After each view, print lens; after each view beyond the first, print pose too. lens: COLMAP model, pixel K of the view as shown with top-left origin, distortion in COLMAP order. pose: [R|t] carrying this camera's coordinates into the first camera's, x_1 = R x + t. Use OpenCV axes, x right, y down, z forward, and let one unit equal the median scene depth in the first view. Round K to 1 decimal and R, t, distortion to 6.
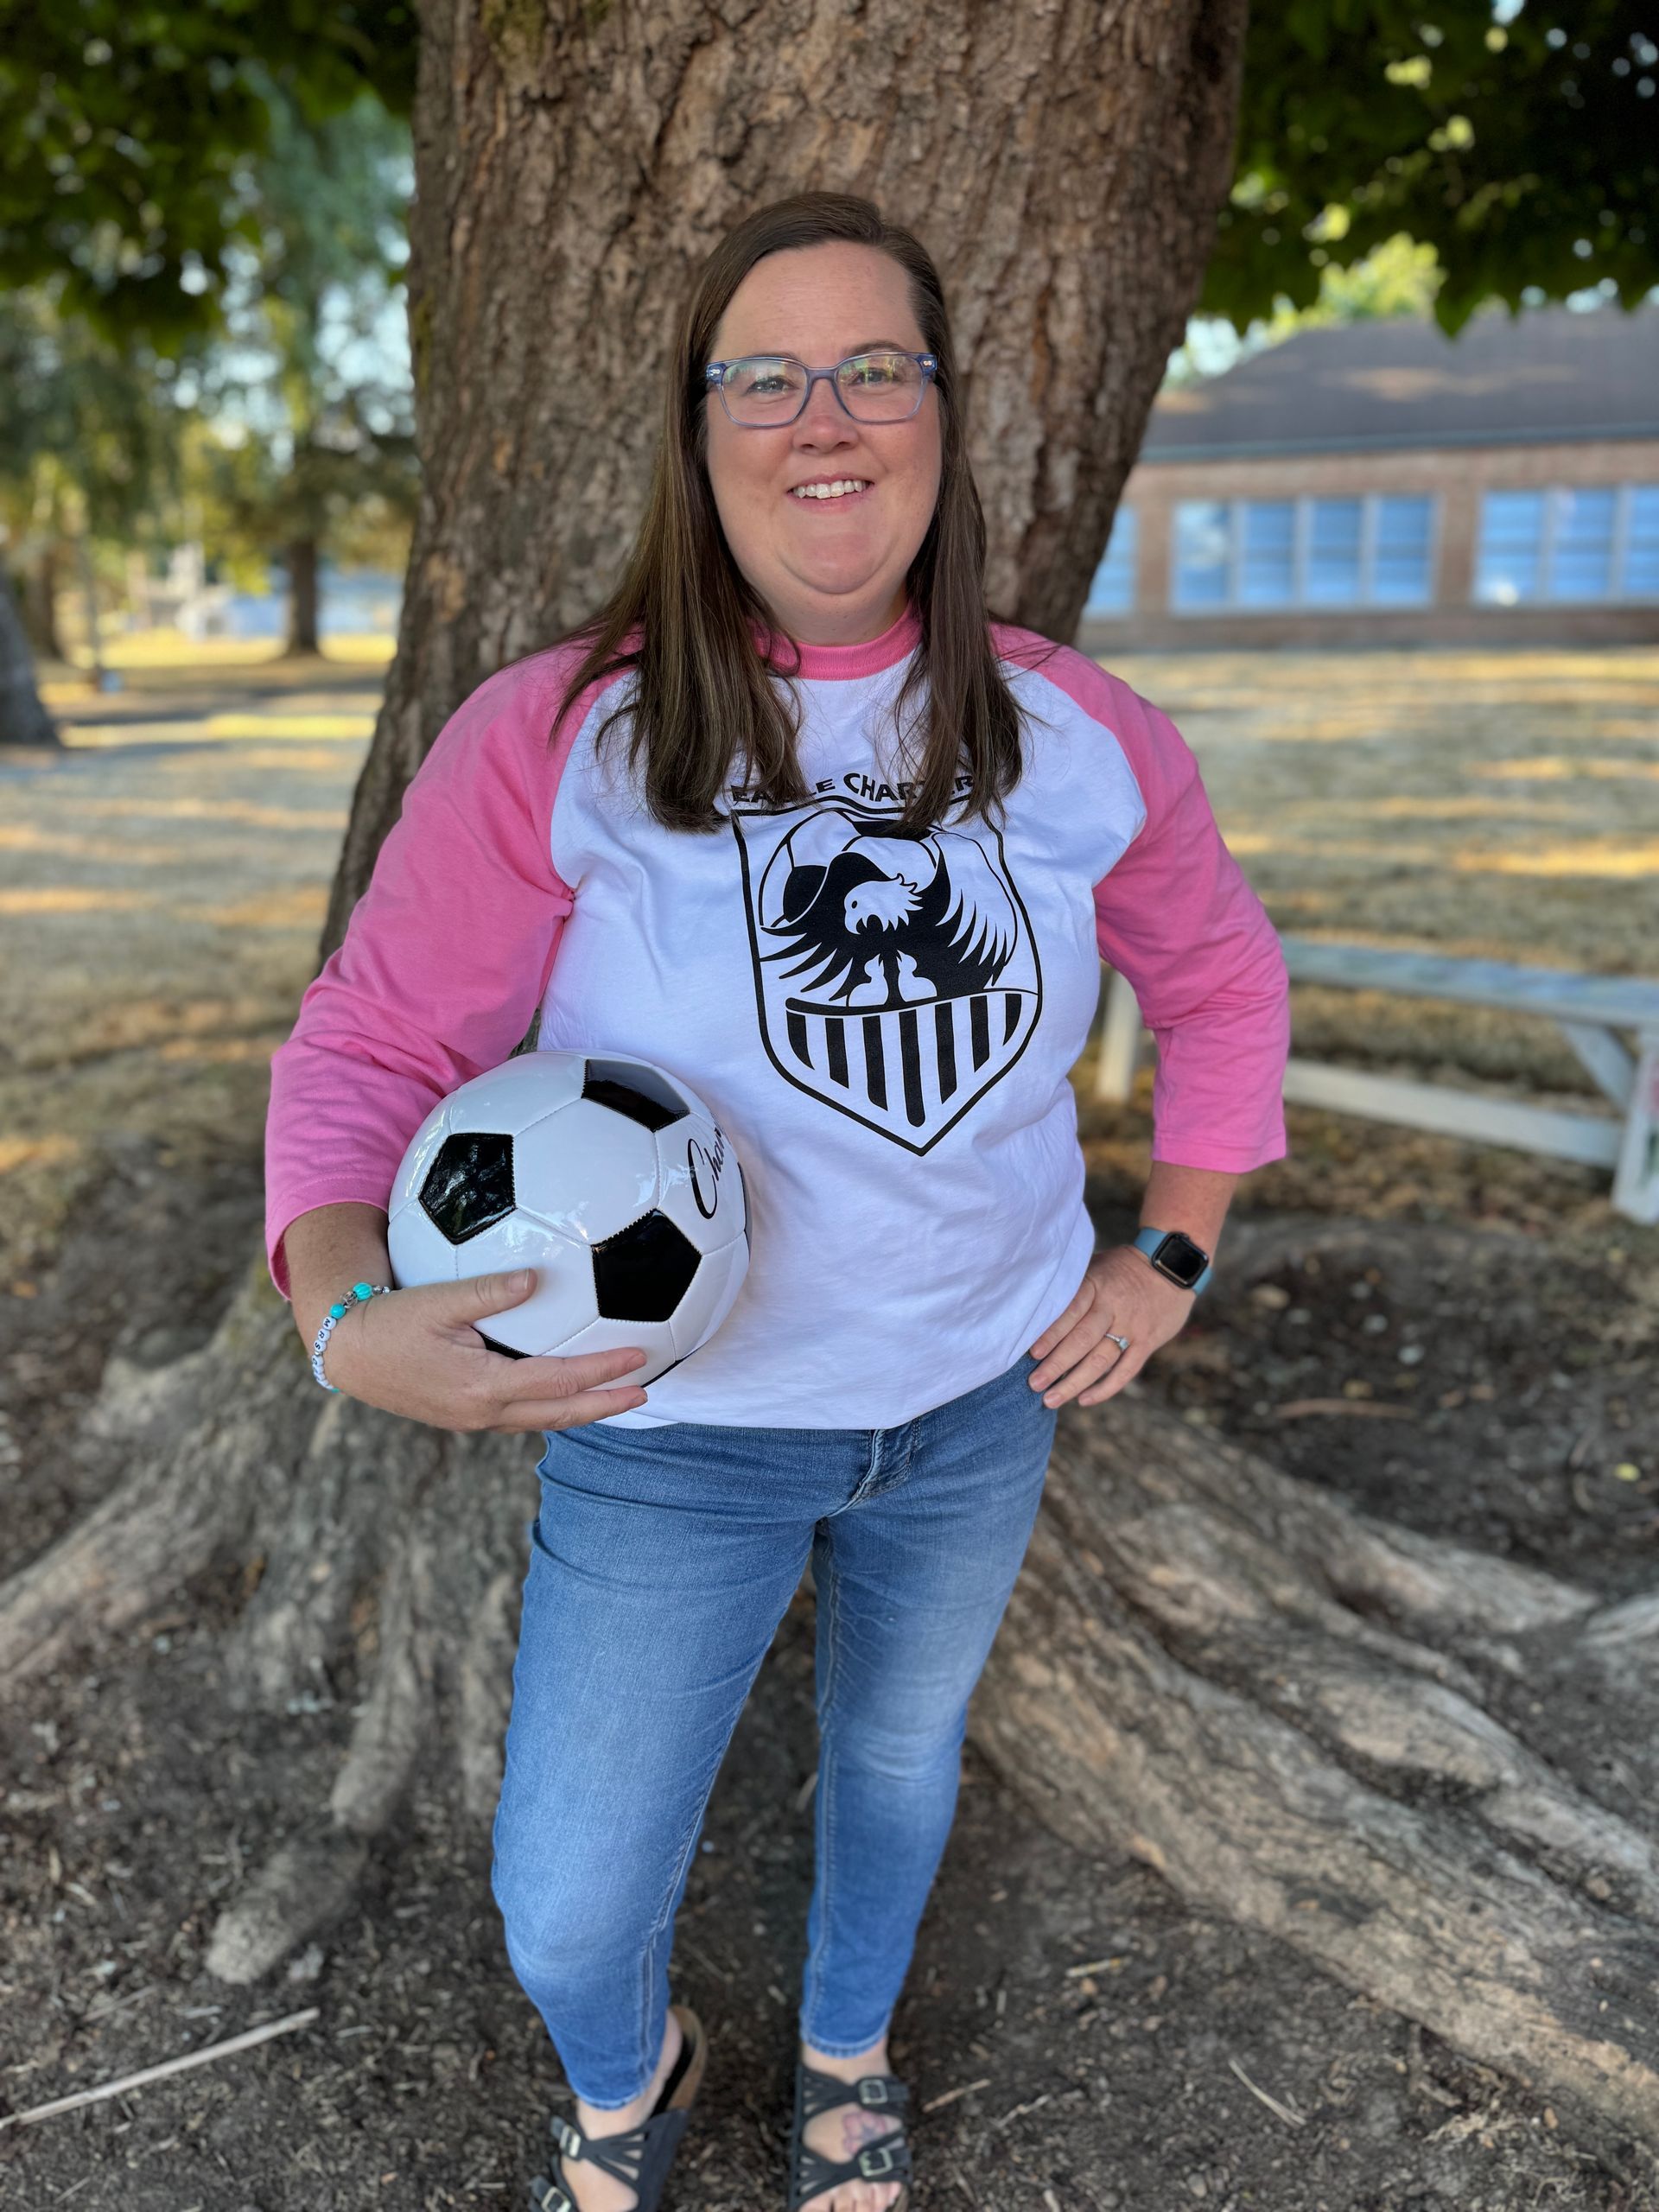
lens RADIAL K [[1610.2, 0, 823.9], [0, 1610.2, 1118.3], [0, 0, 1]] dist [-0.000356, -0.006784]
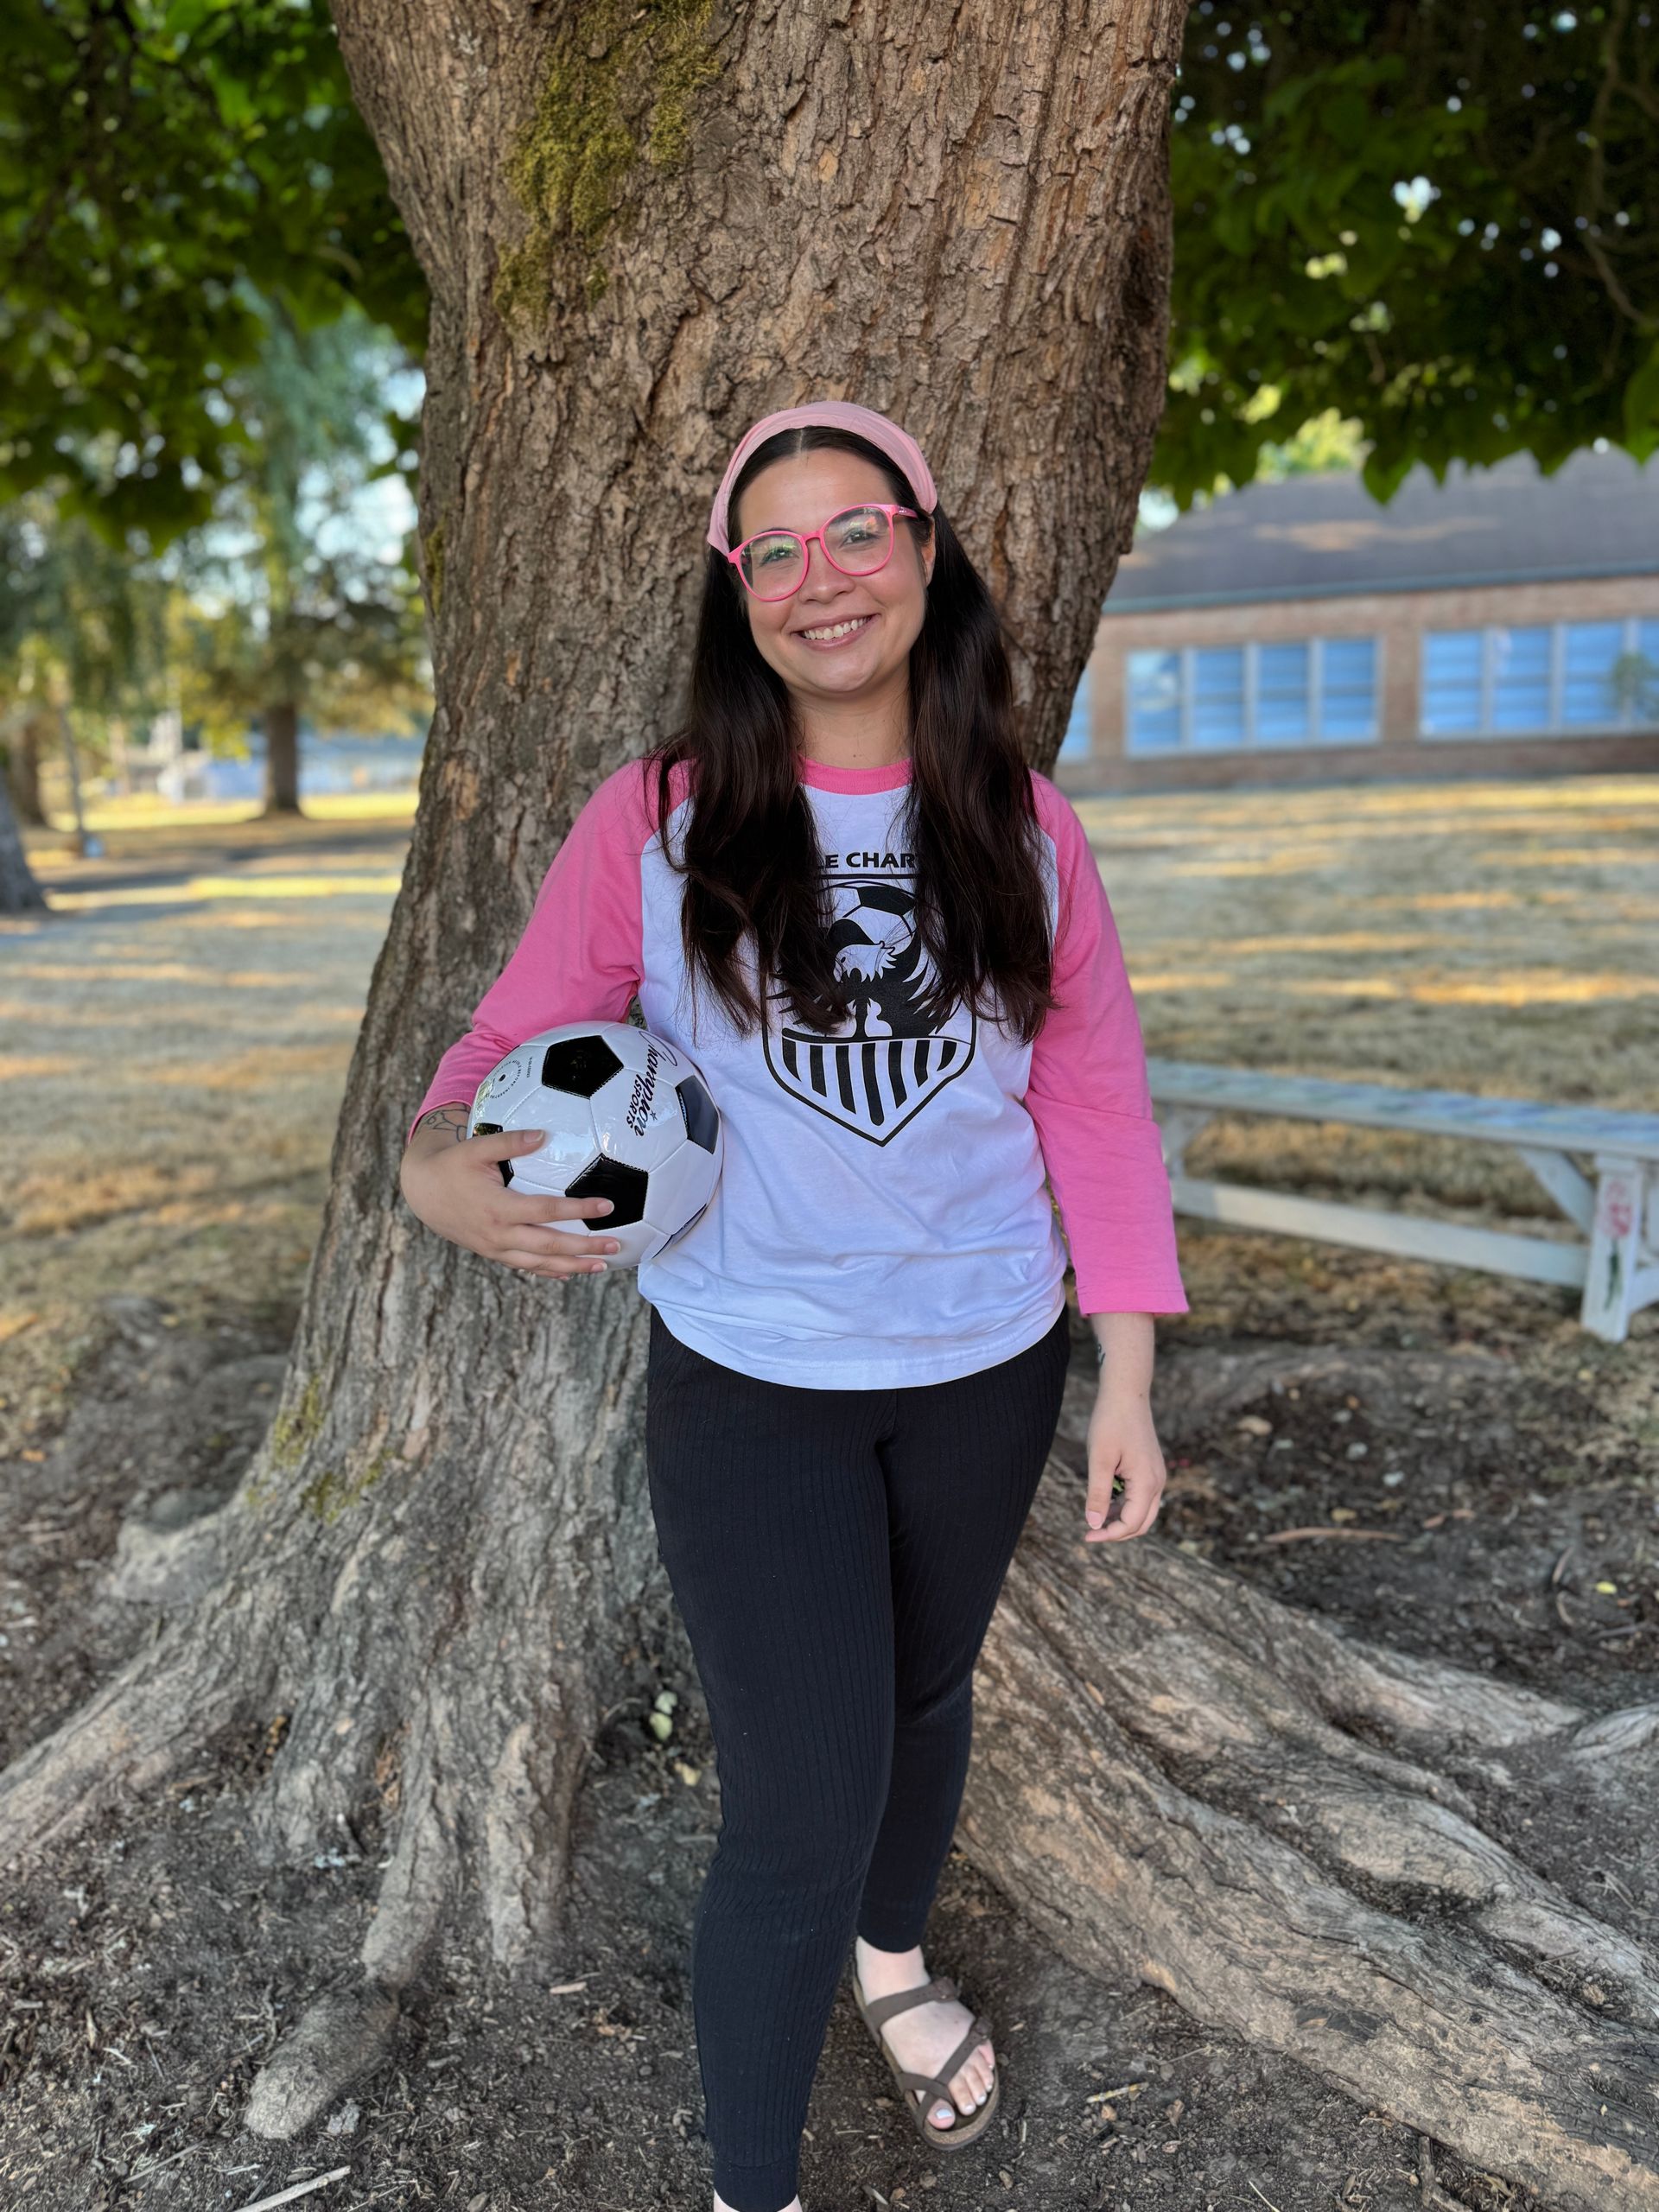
lens RADIAL K [[1607.4, 0, 822.3], [0, 1607.4, 1119.5], [0, 0, 1]] dist [0.001757, -0.009021]
pose [[0.999521, -0.027940, 0.013315, -0.013152], [0.028960, 0.996059, -0.083836, -0.010991], [-0.010920, 0.084182, 0.996391, -0.069264]]
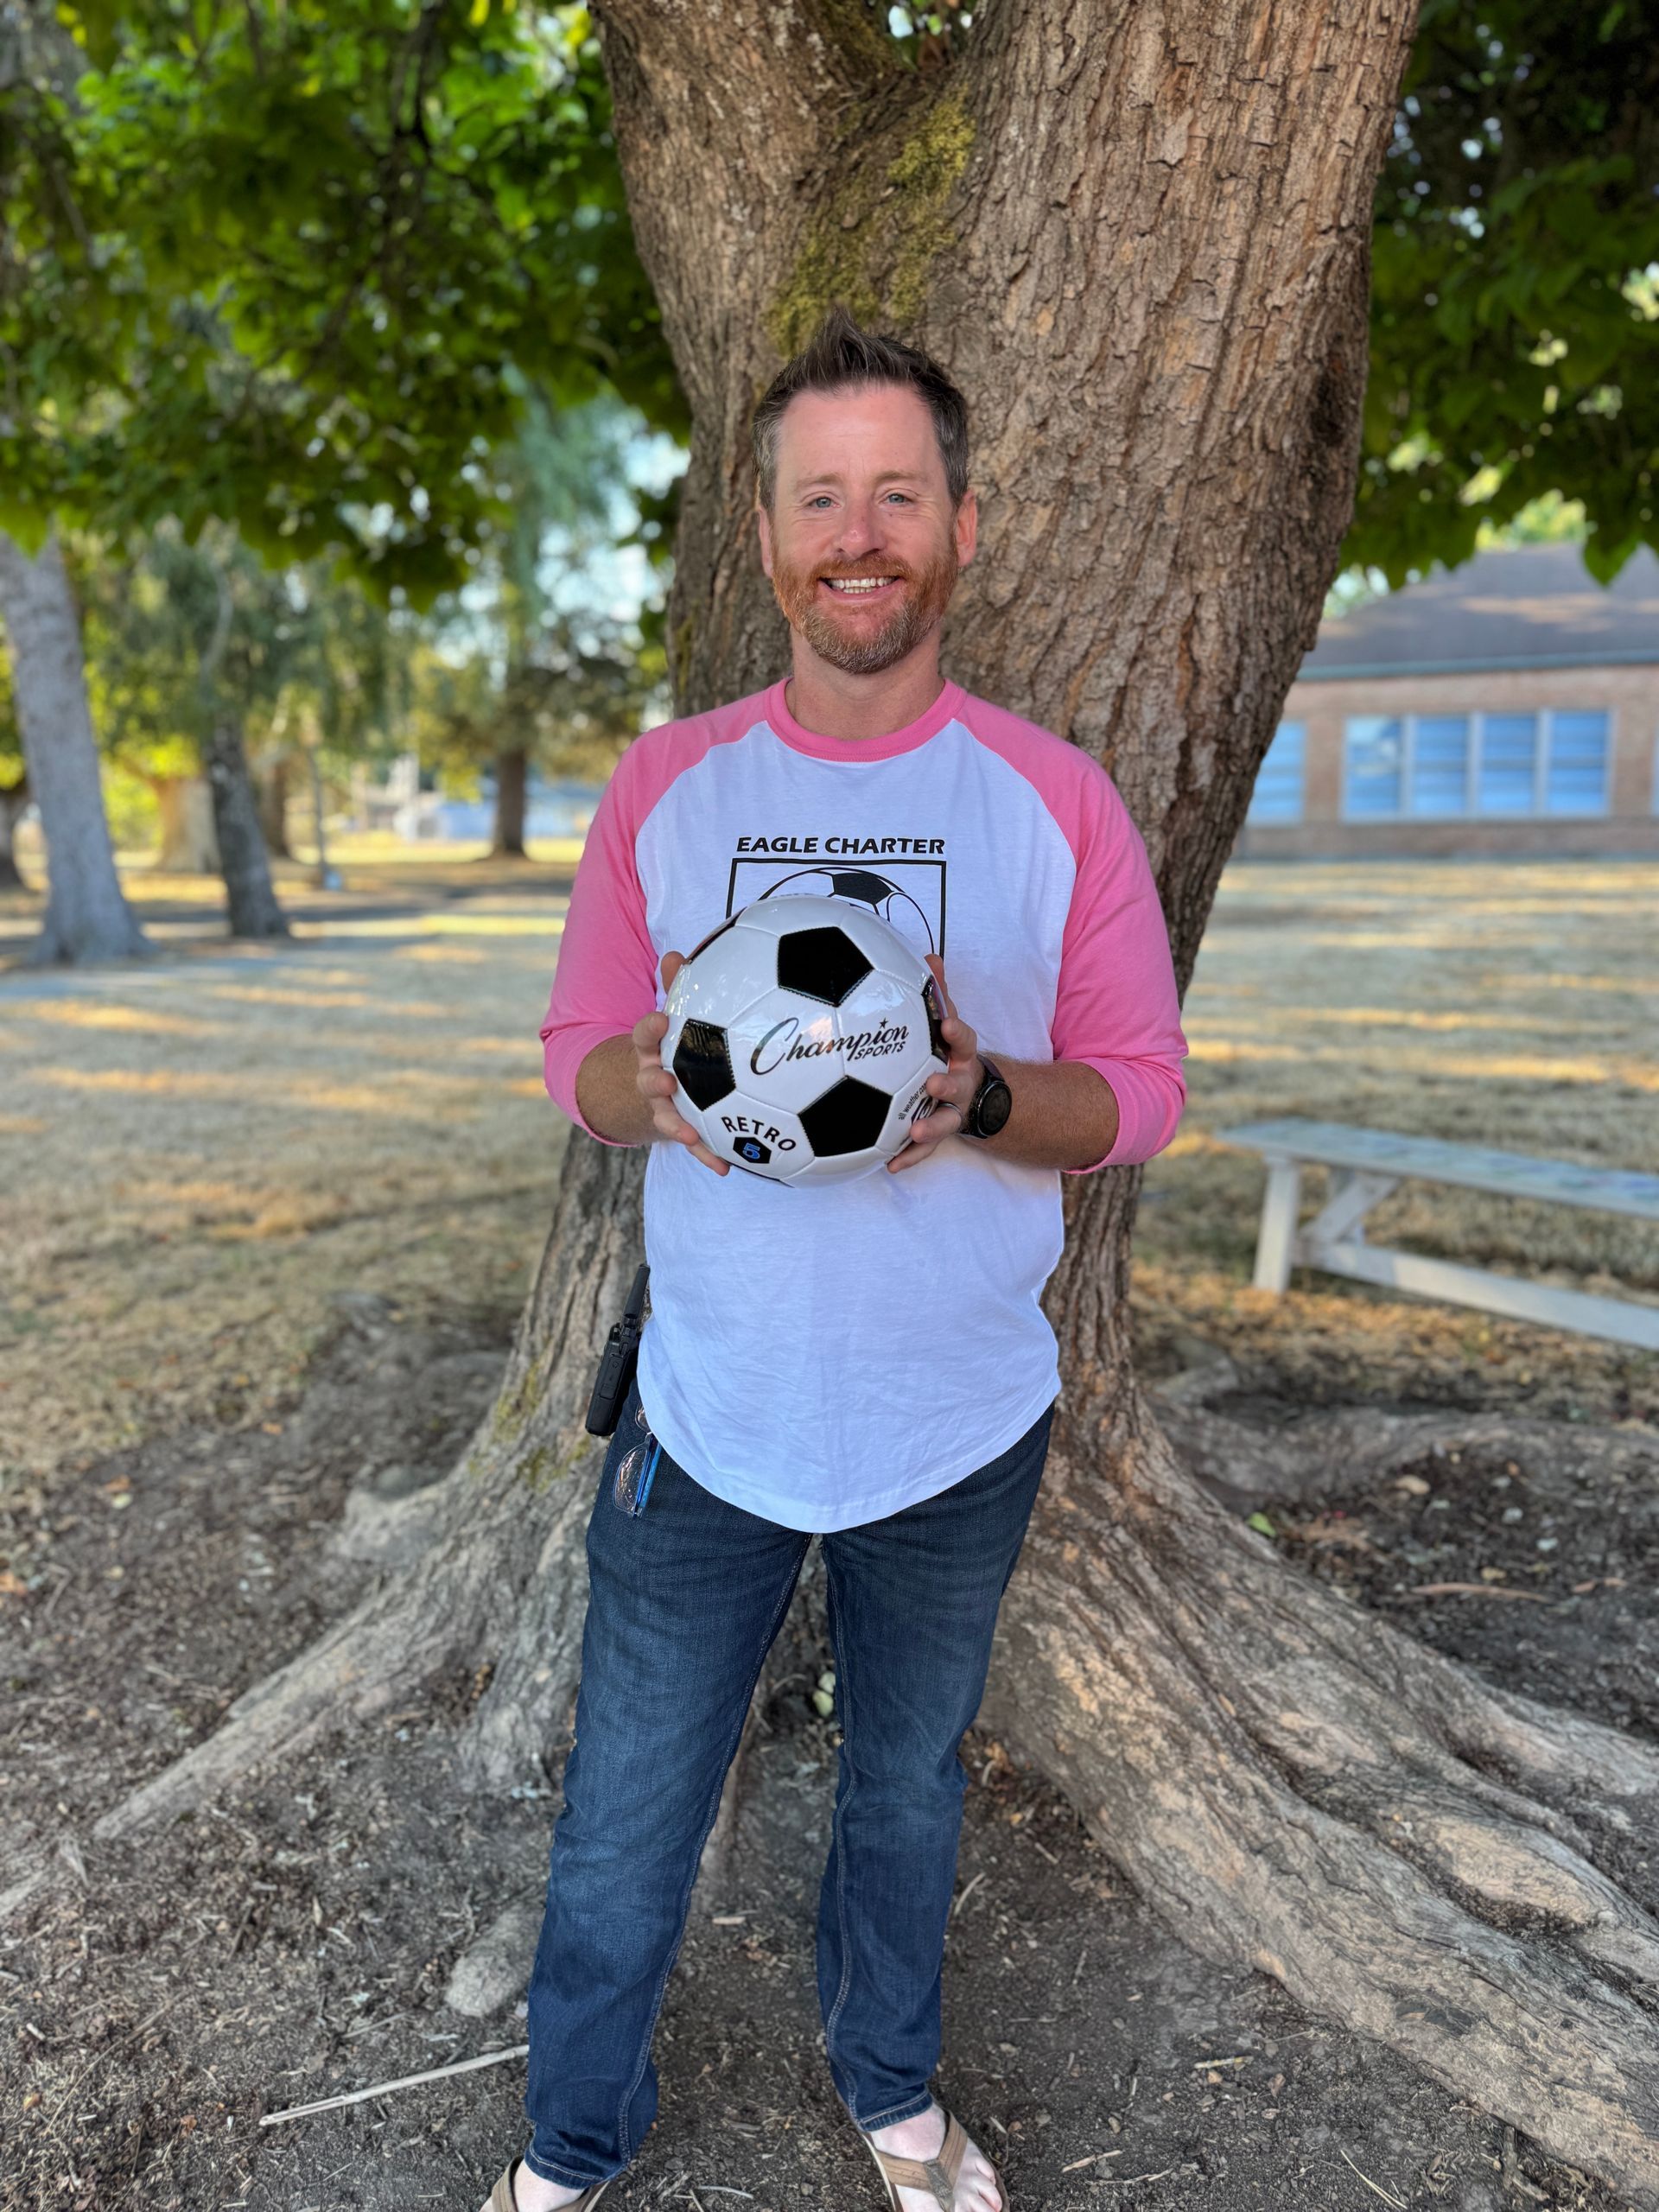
lens RADIAL K [[1606.3, 0, 831.4], [0, 1606.3, 1110.0], [0, 0, 1]] dist [0.003139, -0.008506]
pose [[0.994814, 0.023418, -0.098978, -0.004606], [-0.035409, 0.991998, -0.121187, 0.015887], [0.095348, 0.124063, 0.987683, -0.198474]]
